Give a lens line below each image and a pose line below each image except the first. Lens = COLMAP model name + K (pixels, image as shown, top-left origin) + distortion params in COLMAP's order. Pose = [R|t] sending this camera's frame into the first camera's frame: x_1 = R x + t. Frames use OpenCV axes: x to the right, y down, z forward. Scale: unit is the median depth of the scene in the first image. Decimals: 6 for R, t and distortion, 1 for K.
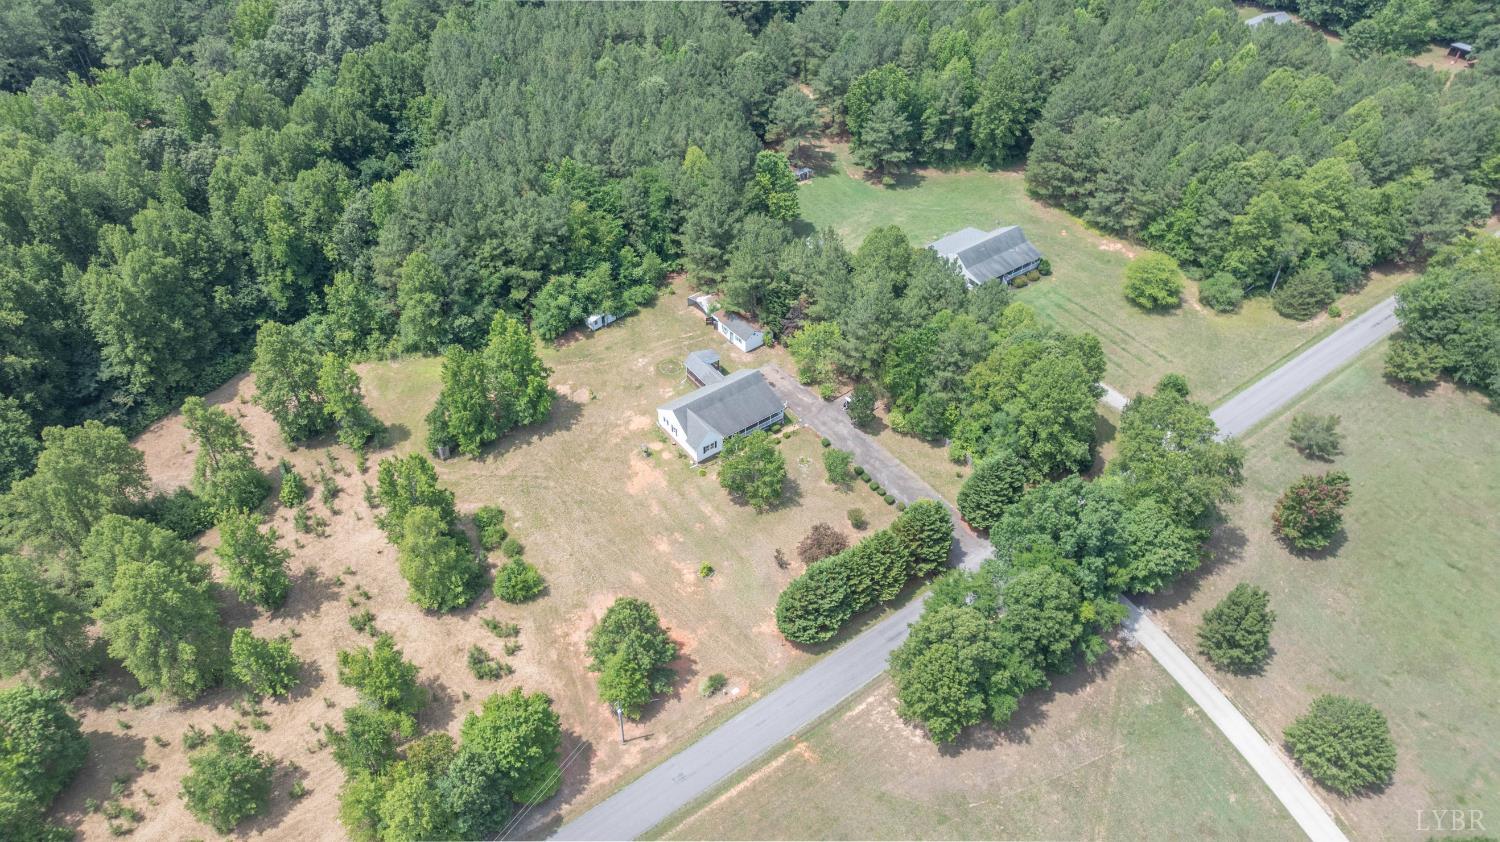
lens RADIAL K [[1056.9, 0, 752.7], [0, 1056.9, 420.1], [0, 0, 1]] dist [-0.031613, 0.058011]
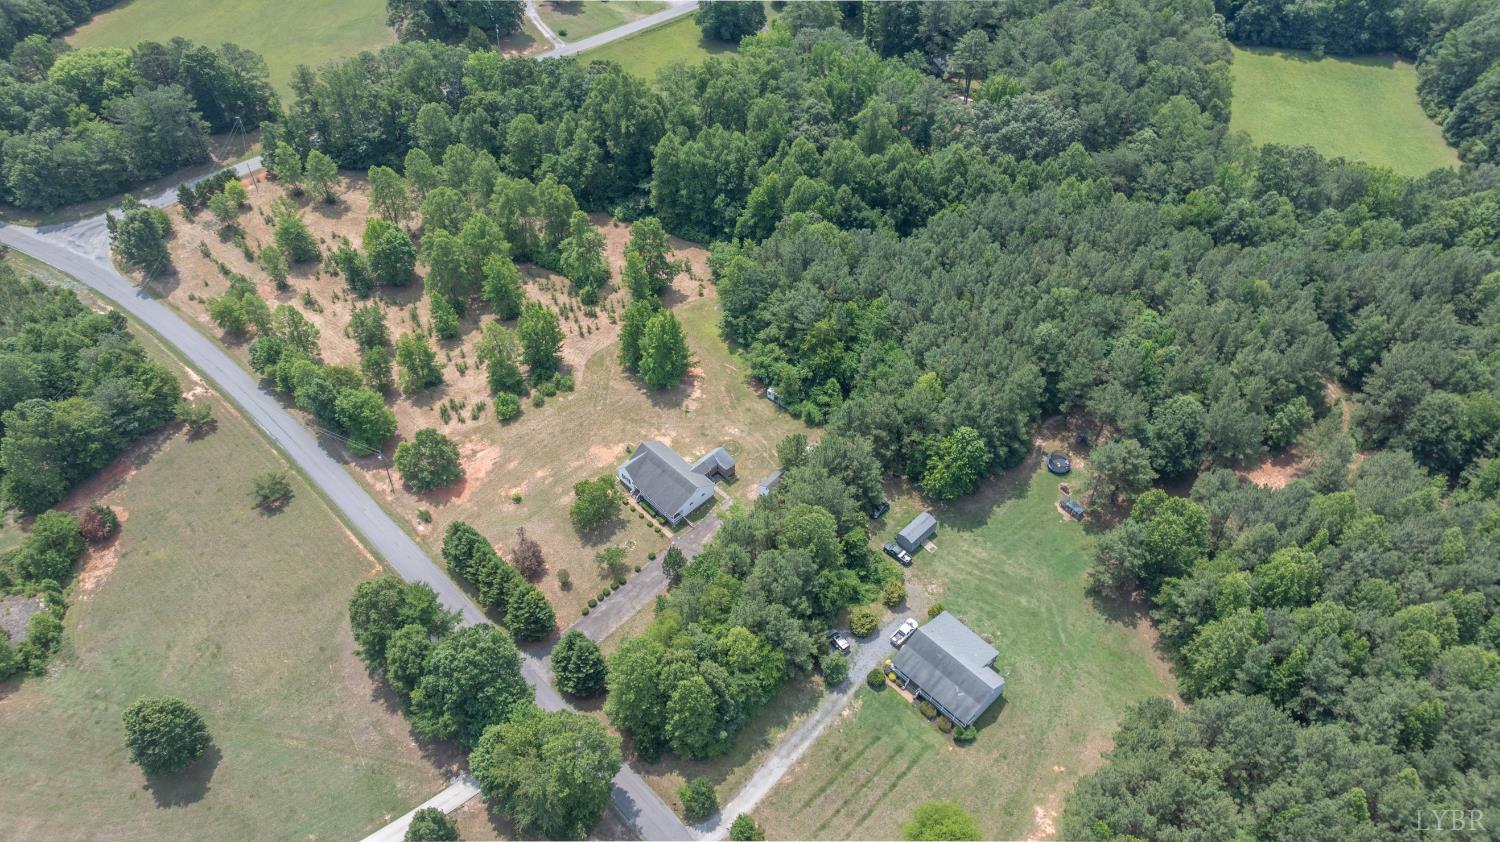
lens RADIAL K [[1056.9, 0, 752.7], [0, 1056.9, 420.1], [0, 0, 1]] dist [-0.031613, 0.058011]
pose [[0.147696, 0.717541, -0.680676, 0.722486], [-0.678667, 0.574156, 0.457992, -0.635249], [0.719442, 0.394309, 0.571772, 0.288497]]
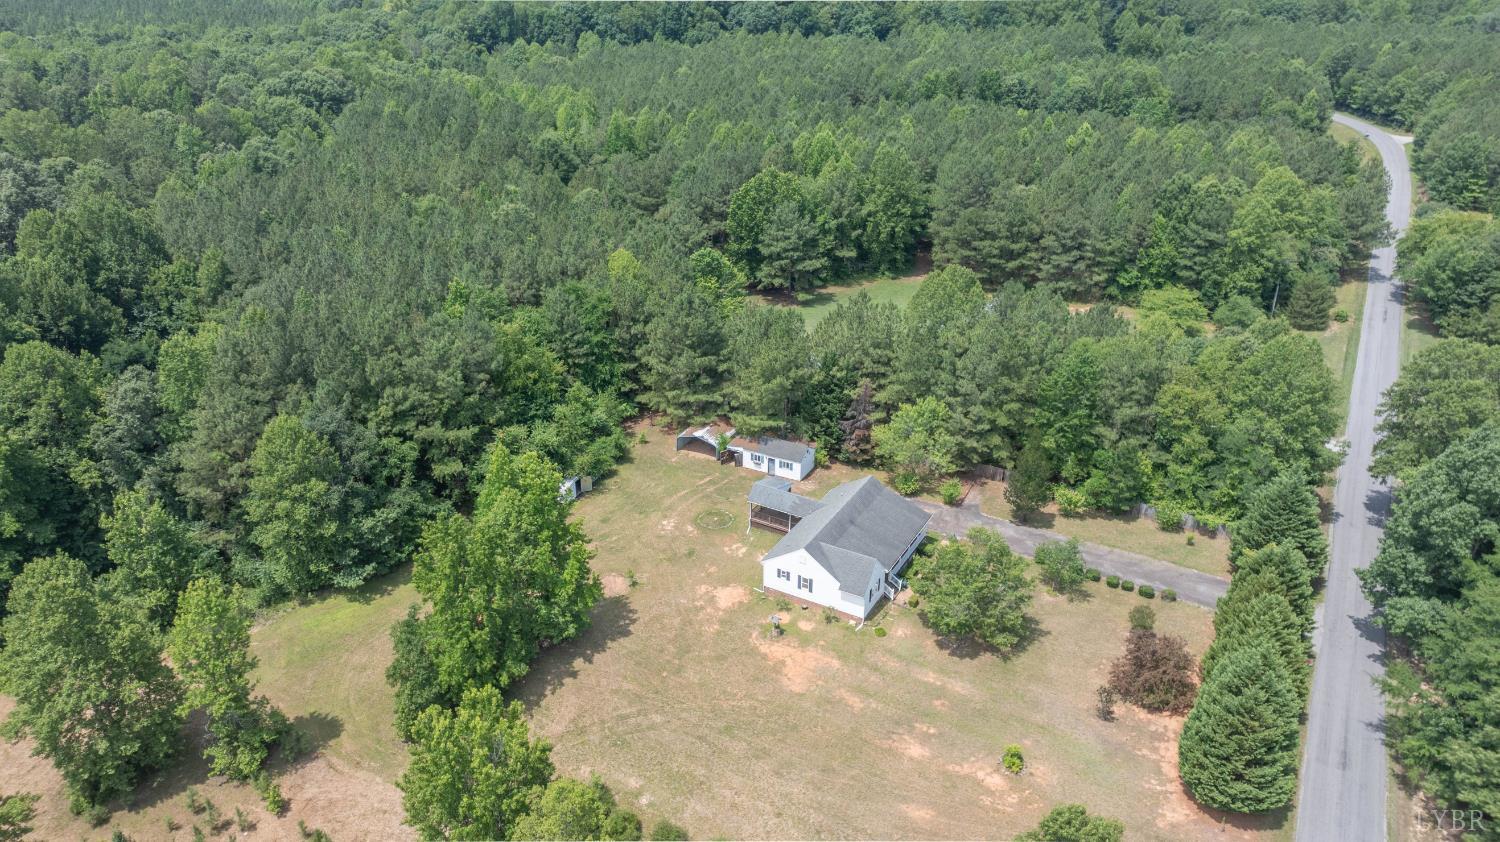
lens RADIAL K [[1056.9, 0, 752.7], [0, 1056.9, 420.1], [0, 0, 1]] dist [-0.031613, 0.058011]
pose [[0.910944, -0.185670, 0.368386, -0.279086], [0.282706, 0.931299, -0.229693, 0.048273], [-0.300431, 0.313382, 0.900851, 0.368923]]
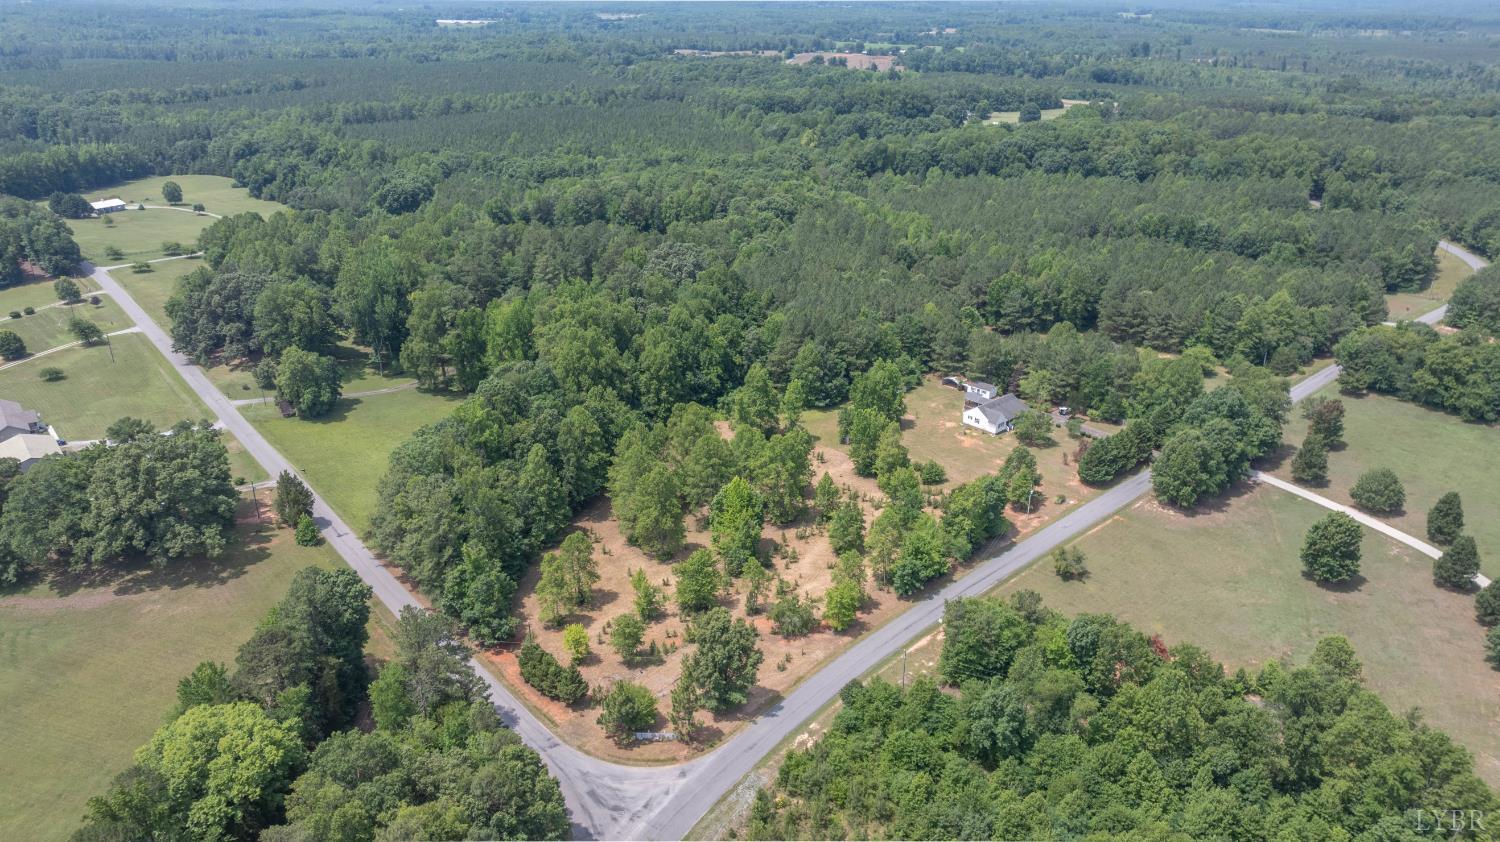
lens RADIAL K [[1056.9, 0, 752.7], [0, 1056.9, 420.1], [0, 0, 1]] dist [-0.031613, 0.058011]
pose [[0.994307, -0.044688, 0.096729, -0.553074], [0.075451, 0.936293, -0.343021, 0.525195], [-0.075238, 0.348367, 0.934334, -0.566774]]
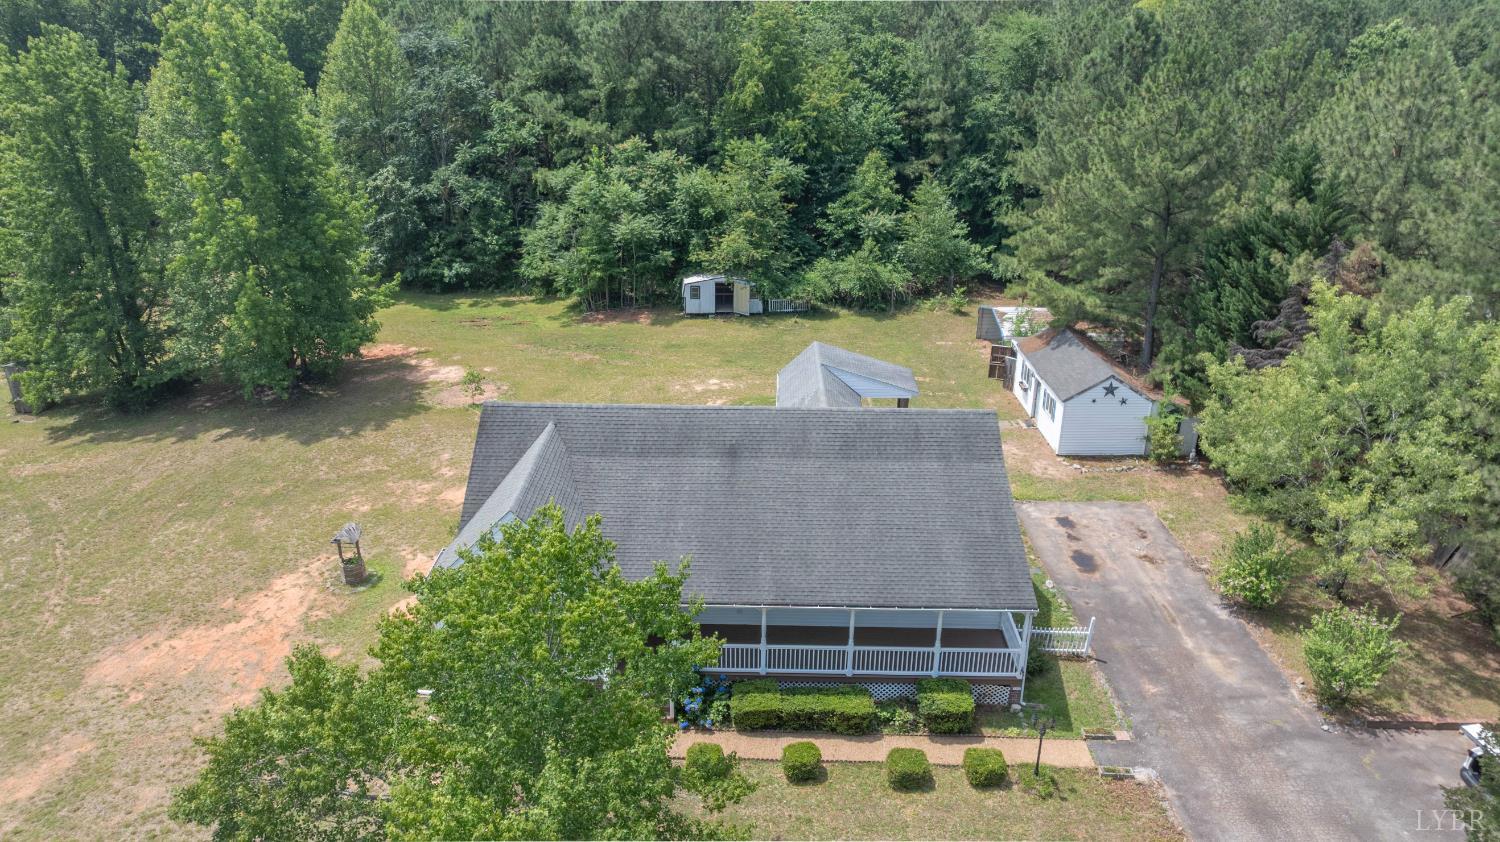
lens RADIAL K [[1056.9, 0, 752.7], [0, 1056.9, 420.1], [0, 0, 1]] dist [-0.031613, 0.058011]
pose [[0.796177, 0.235694, -0.557271, 0.074316], [-0.415117, 0.882845, -0.219687, 0.015753], [0.440205, 0.406242, 0.800741, 0.747745]]
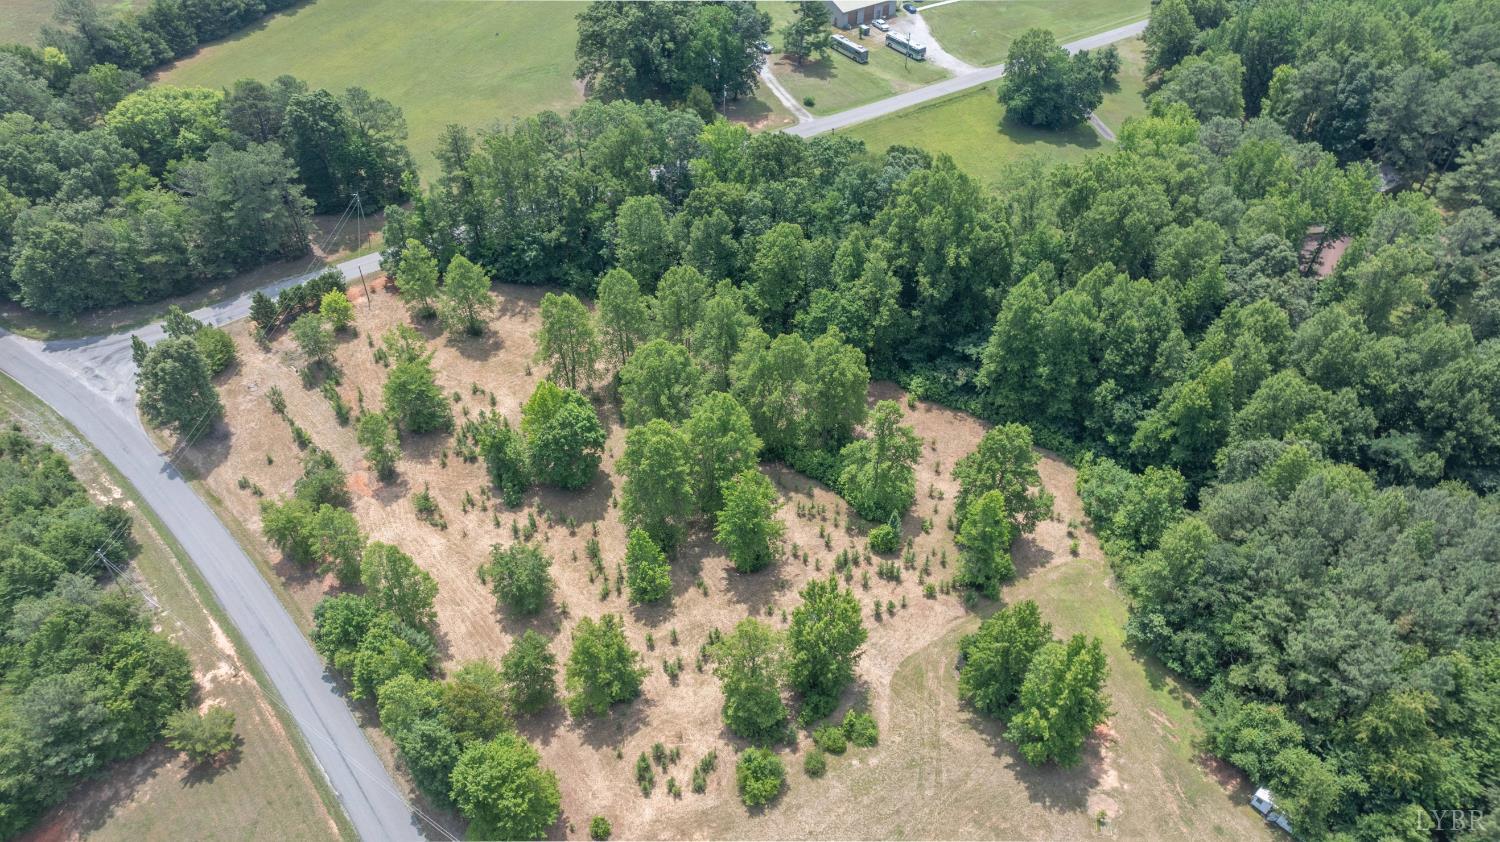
lens RADIAL K [[1056.9, 0, 752.7], [0, 1056.9, 420.1], [0, 0, 1]] dist [-0.031613, 0.058011]
pose [[0.020821, 0.677342, -0.735373, 0.162396], [-0.686063, 0.544708, 0.482298, -0.319918], [0.727244, 0.494470, 0.476041, 0.353189]]
